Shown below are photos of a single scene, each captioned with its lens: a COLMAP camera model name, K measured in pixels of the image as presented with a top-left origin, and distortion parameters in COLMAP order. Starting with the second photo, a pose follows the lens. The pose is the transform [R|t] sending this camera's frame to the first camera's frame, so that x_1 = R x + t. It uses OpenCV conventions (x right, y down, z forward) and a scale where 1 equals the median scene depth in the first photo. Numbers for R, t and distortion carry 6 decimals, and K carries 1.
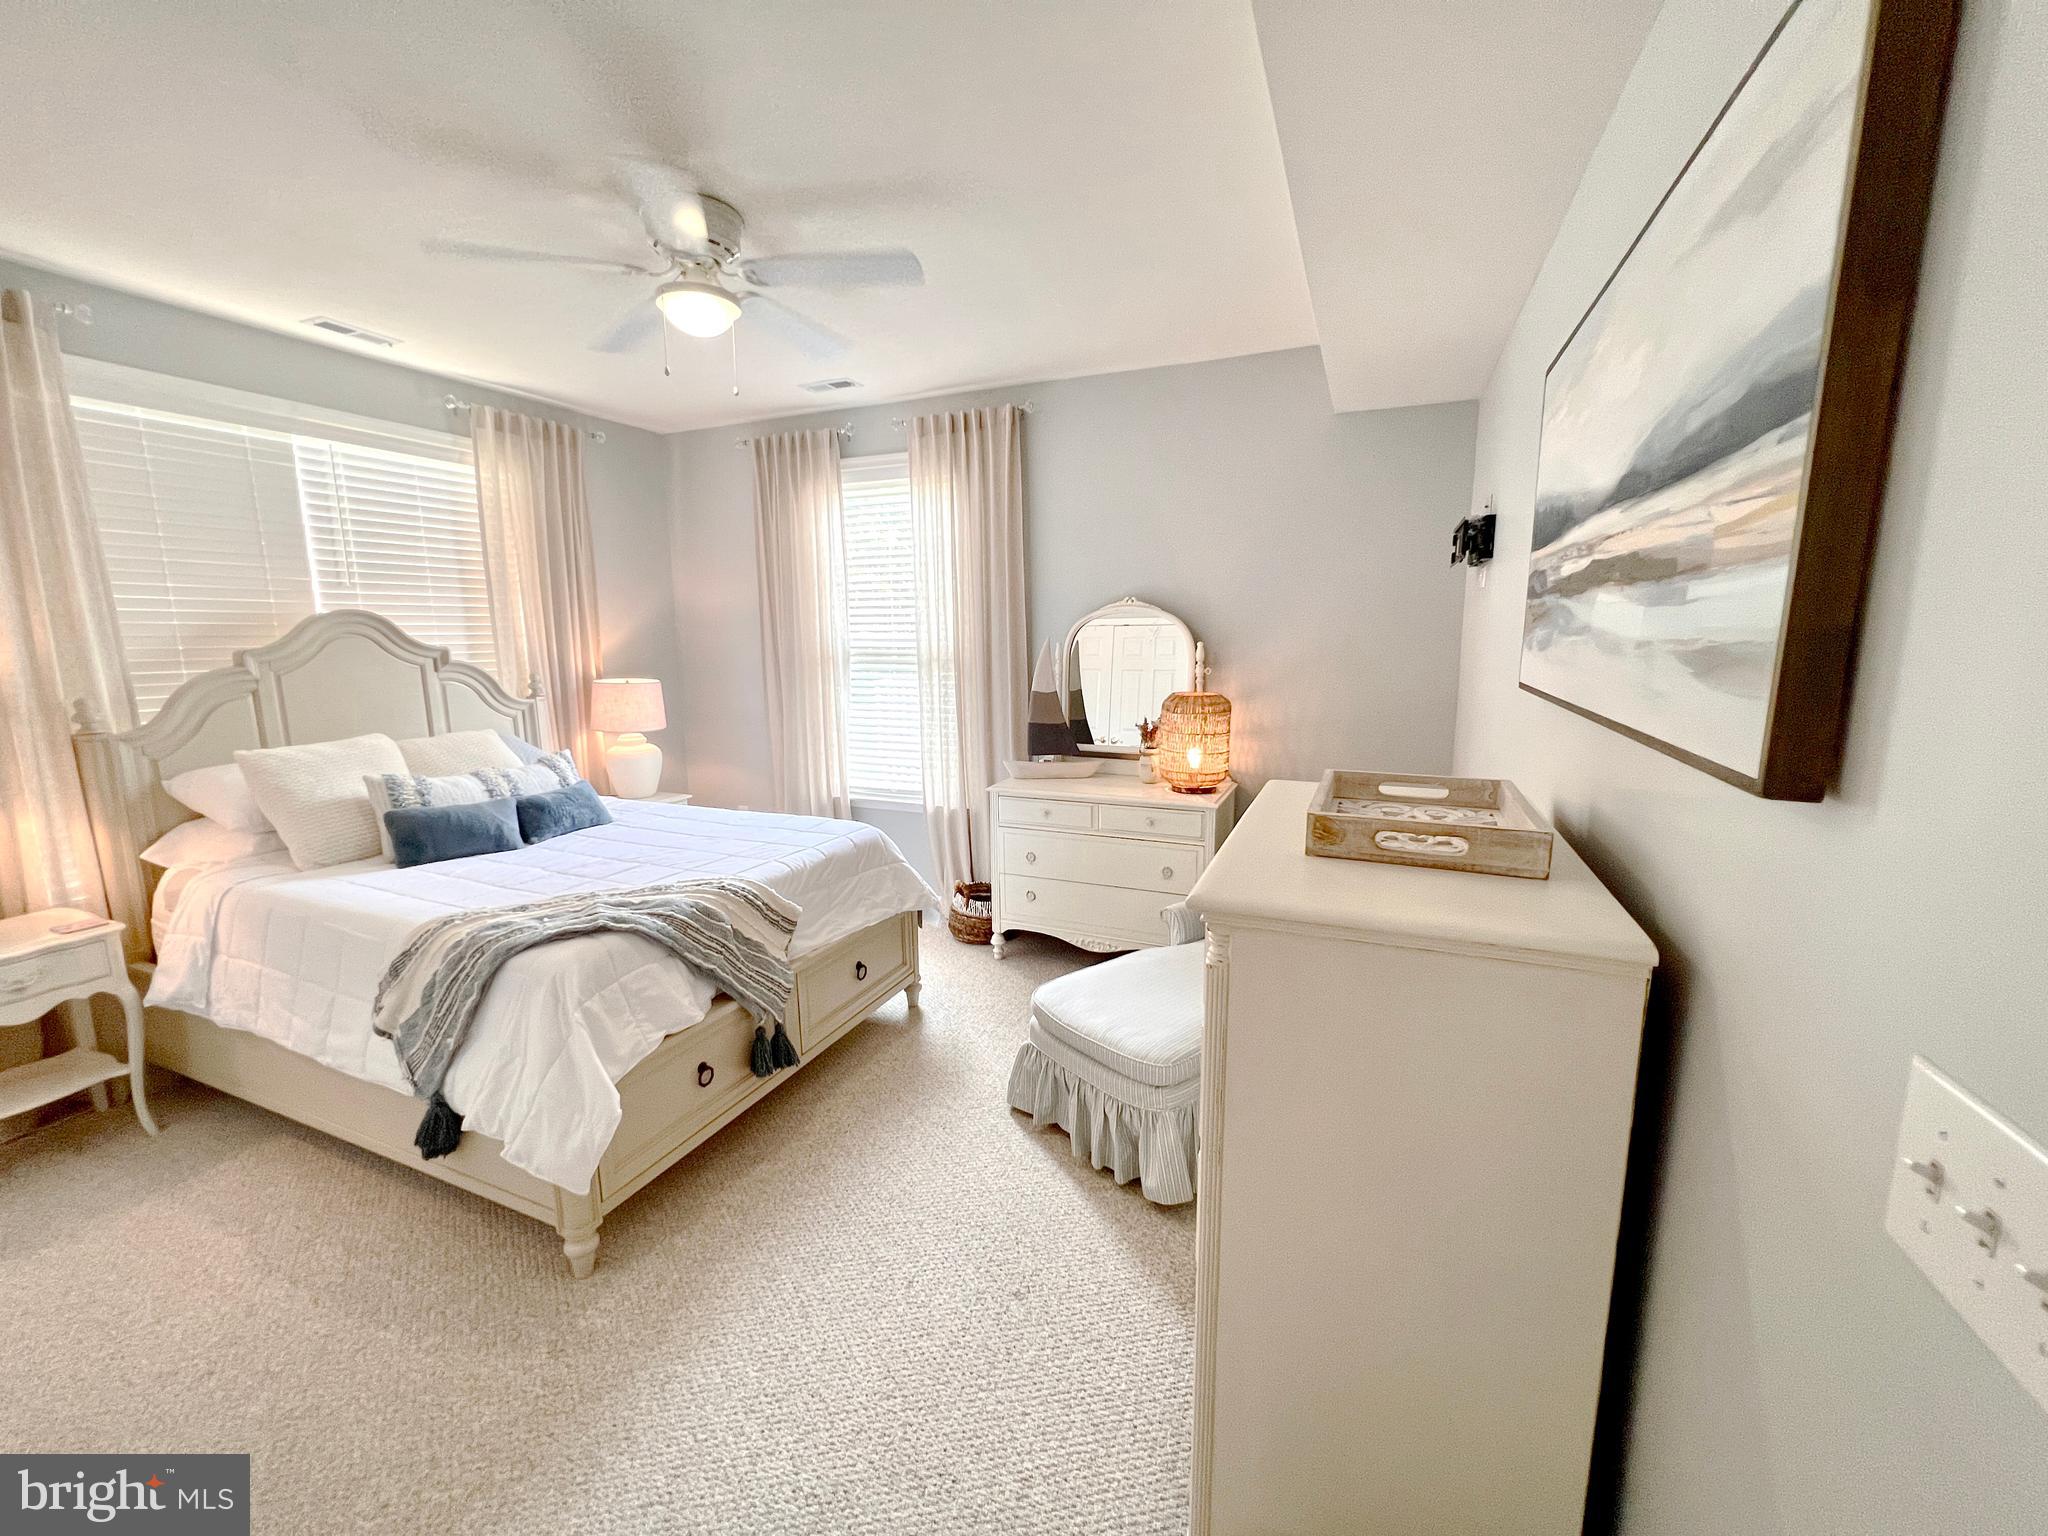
lens RADIAL K [[820.1, 0, 1017.4], [0, 820.1, 763.2], [0, 0, 1]] dist [-0.002481, 0.000153]
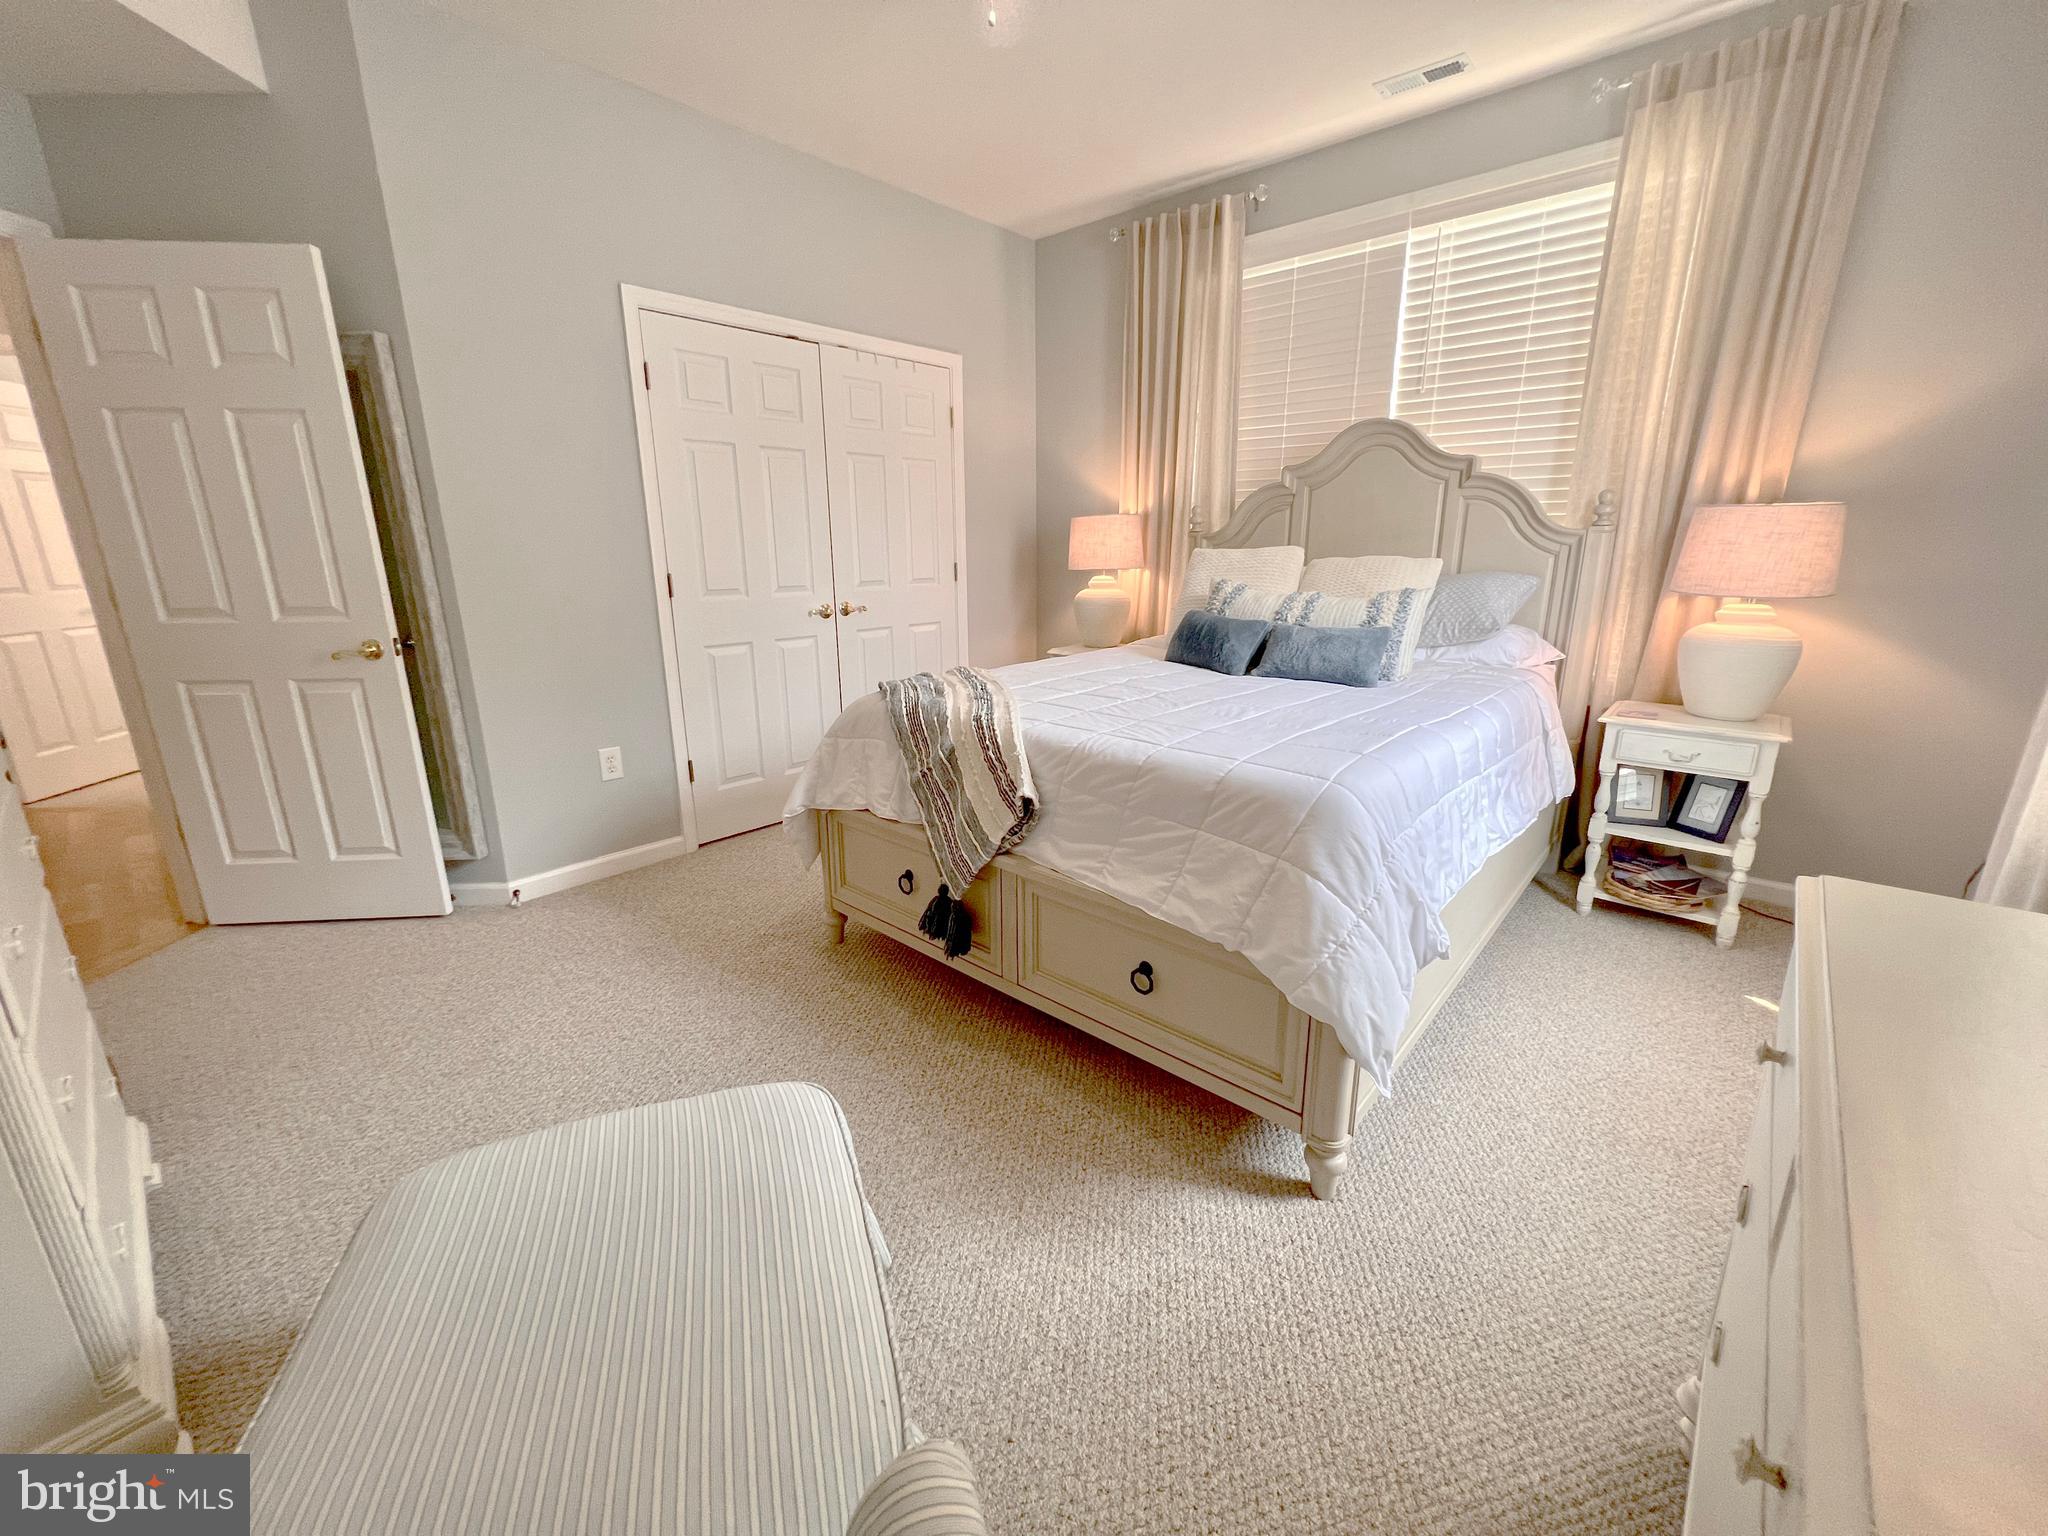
lens RADIAL K [[820.1, 0, 1017.4], [0, 820.1, 763.2], [0, 0, 1]] dist [-0.002481, 0.000153]
pose [[-0.315335, 0.260167, -0.912621, 0.293859], [-0.144119, 0.937402, 0.317028, -0.052831], [0.937973, 0.231496, -0.258101, 0.938464]]
